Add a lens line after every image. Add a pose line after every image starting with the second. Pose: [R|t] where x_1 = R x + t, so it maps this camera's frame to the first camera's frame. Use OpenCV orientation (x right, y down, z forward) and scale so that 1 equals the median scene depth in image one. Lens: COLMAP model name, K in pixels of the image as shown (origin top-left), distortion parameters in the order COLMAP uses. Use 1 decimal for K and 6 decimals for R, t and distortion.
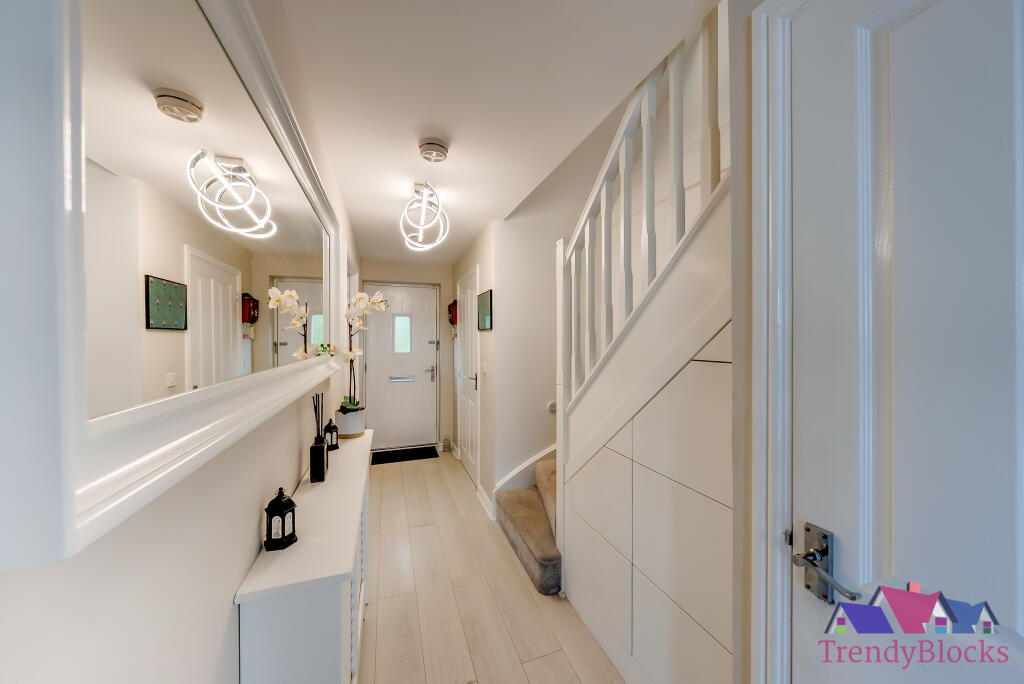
lens RADIAL K [[350.0, 0, 516.1], [0, 350.0, 339.7], [0, 0, 1]] dist [-0.001277, -0.000137]
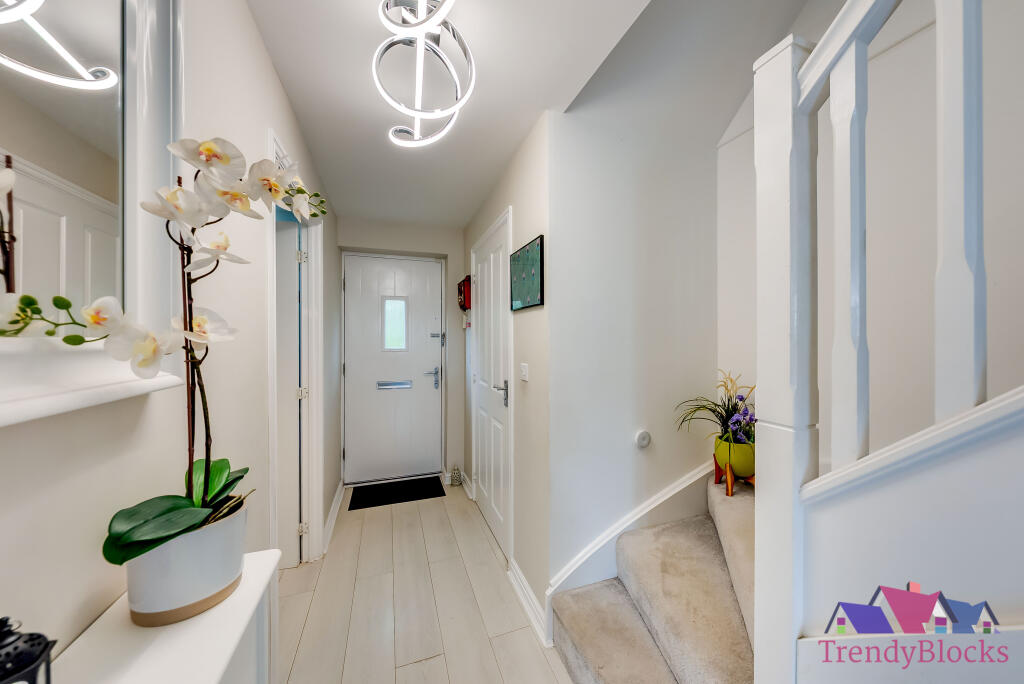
lens RADIAL K [[350.0, 0, 516.1], [0, 350.0, 339.7], [0, 0, 1]] dist [-0.001277, -0.000137]
pose [[0.999992, 0.001700, -0.003635, -0.075483], [-0.001697, 0.999998, 0.000848, 0.018077], [0.003636, -0.000841, 0.999993, 0.292877]]
